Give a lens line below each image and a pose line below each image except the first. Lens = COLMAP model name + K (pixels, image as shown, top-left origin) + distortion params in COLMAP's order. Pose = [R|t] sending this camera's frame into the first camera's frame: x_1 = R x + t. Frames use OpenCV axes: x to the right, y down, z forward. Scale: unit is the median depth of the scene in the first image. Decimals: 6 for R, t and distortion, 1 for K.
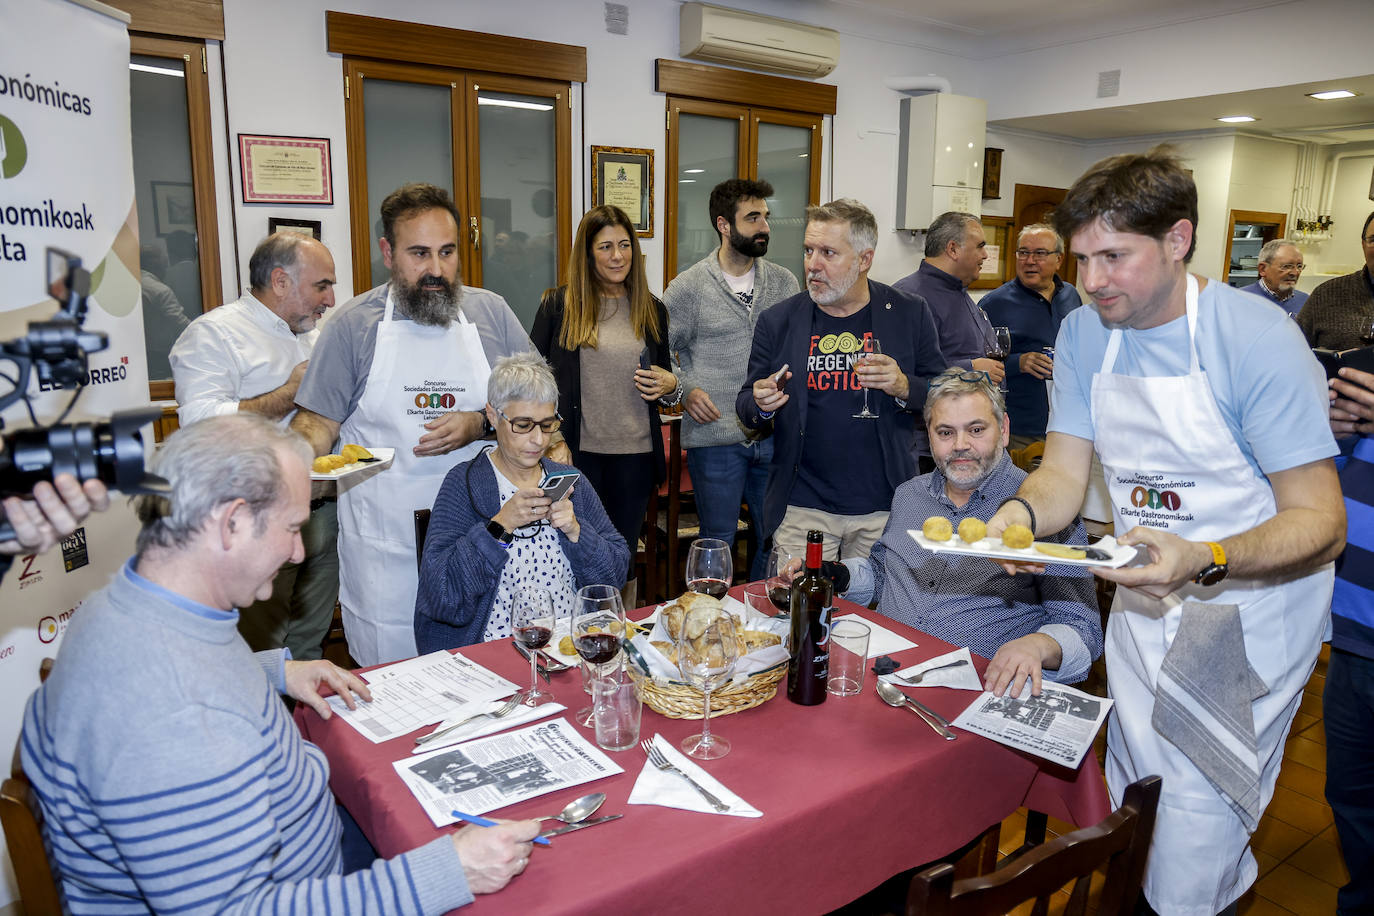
lens RADIAL K [[942.8, 0, 686.4], [0, 942.8, 457.2], [0, 0, 1]] dist [-0.079613, 0.051466]
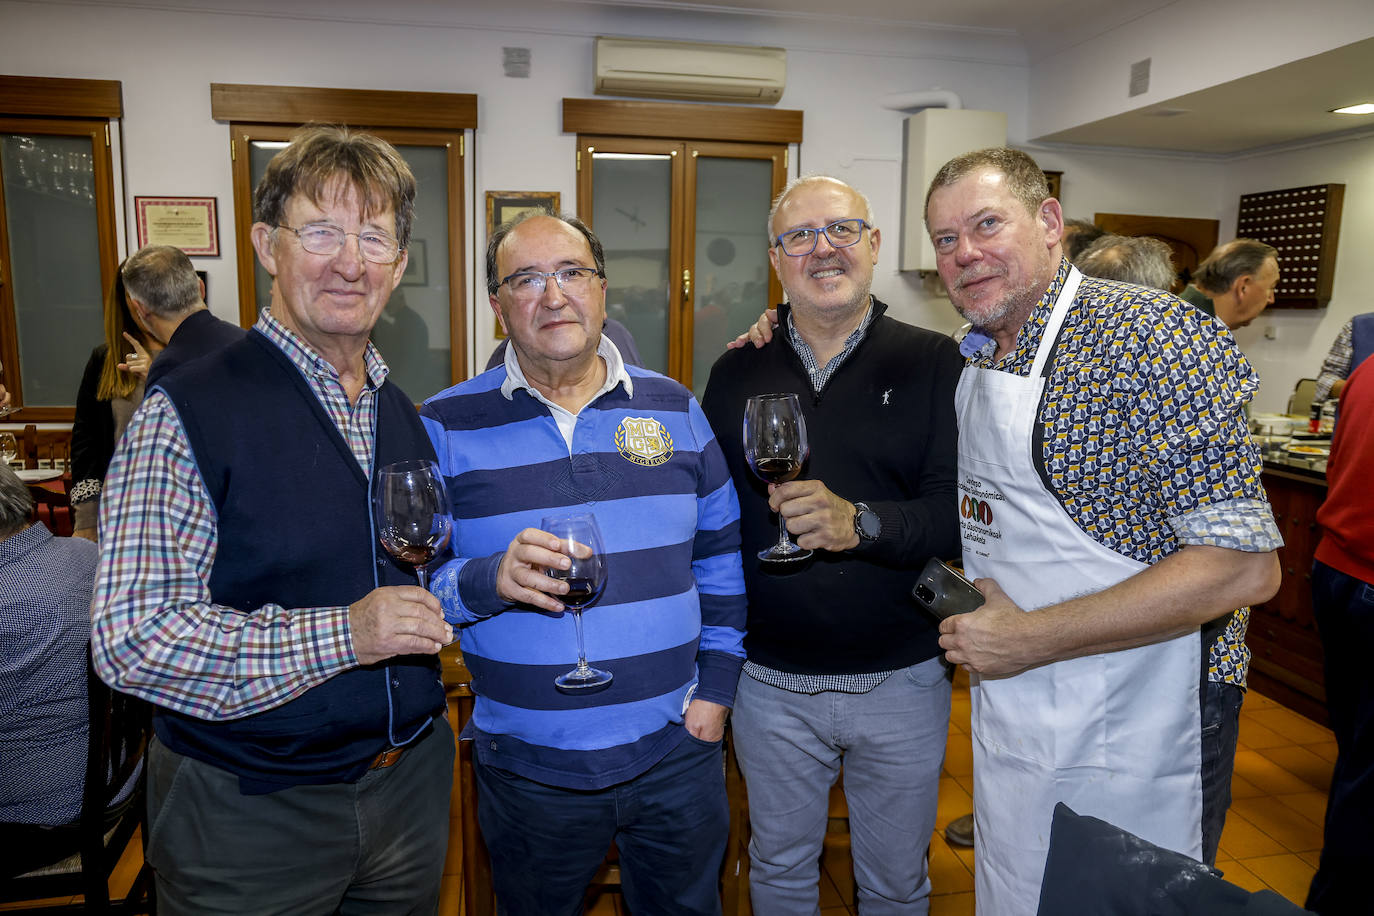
lens RADIAL K [[942.8, 0, 687.0], [0, 942.8, 467.8], [0, 0, 1]] dist [-0.079613, 0.051466]
pose [[0.915348, 0.066426, -0.397146, 0.508194], [-0.084532, 0.996021, -0.028238, -0.031259], [0.393690, 0.059419, 0.917321, 0.192728]]
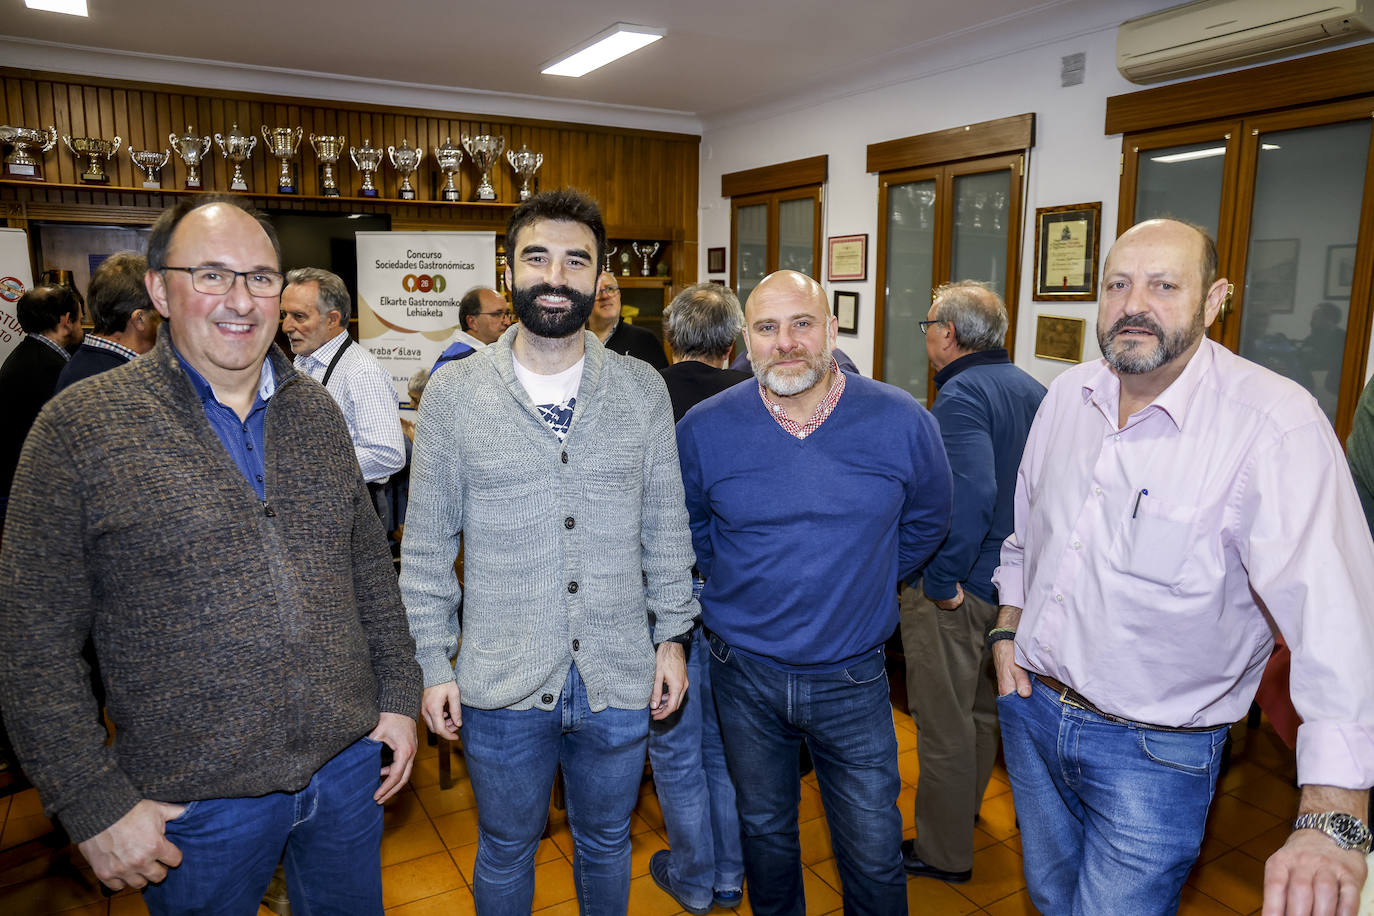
lens RADIAL K [[942.8, 0, 683.9], [0, 942.8, 460.4], [0, 0, 1]] dist [-0.079613, 0.051466]
pose [[-0.082045, 0.153781, -0.984693, 0.932092], [-0.212628, 0.962575, 0.168043, -0.164836], [0.973683, 0.223160, -0.046277, 0.746034]]
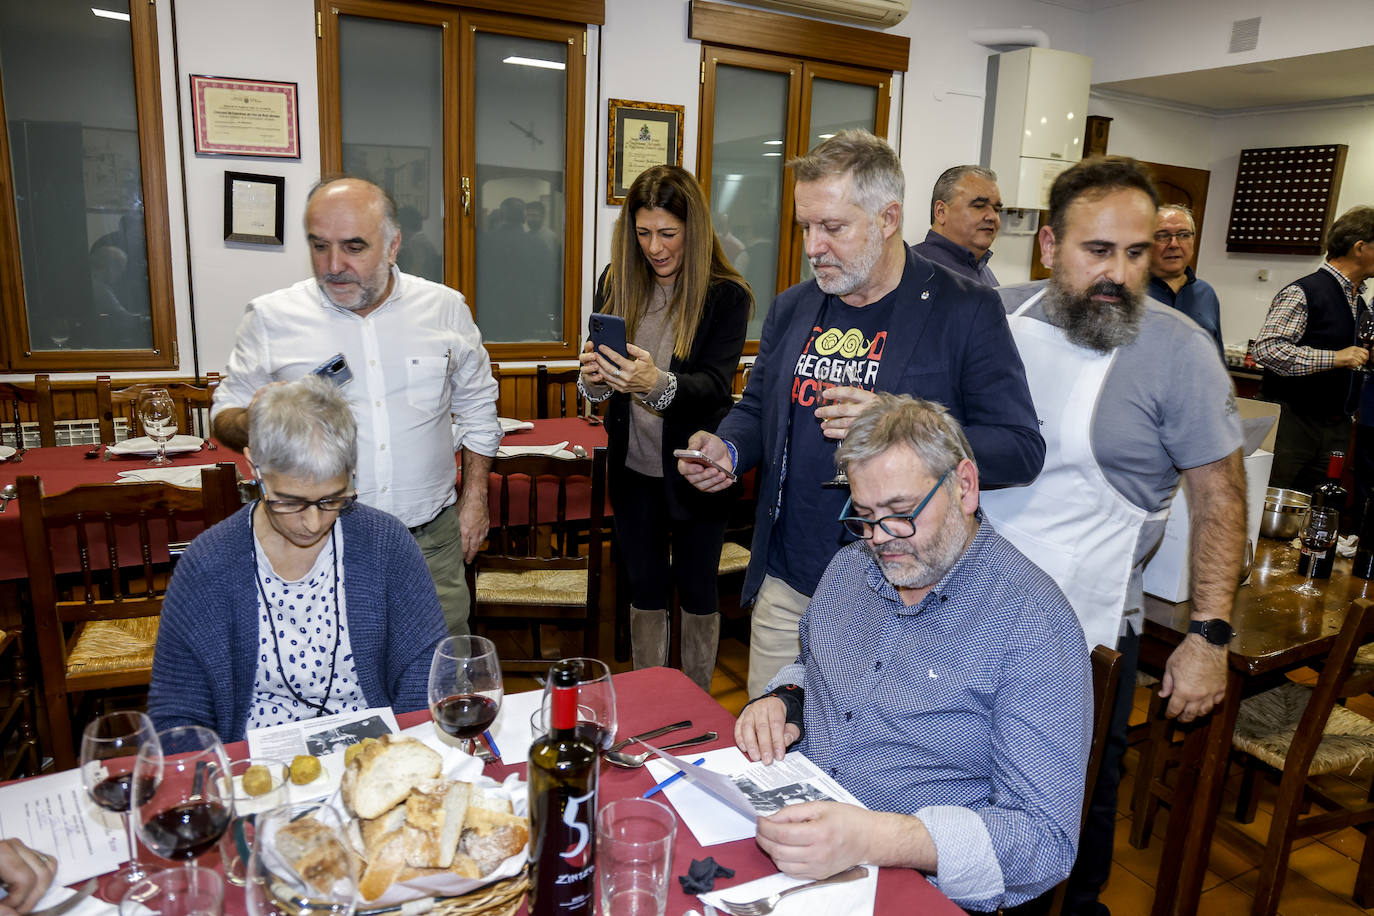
lens RADIAL K [[942.8, 0, 684.1], [0, 942.8, 458.1], [0, 0, 1]] dist [-0.079613, 0.051466]
pose [[0.992034, 0.052706, -0.114415, 0.085324], [-0.050865, 0.998526, 0.018956, -0.019368], [0.115245, -0.012986, 0.993252, 0.141023]]
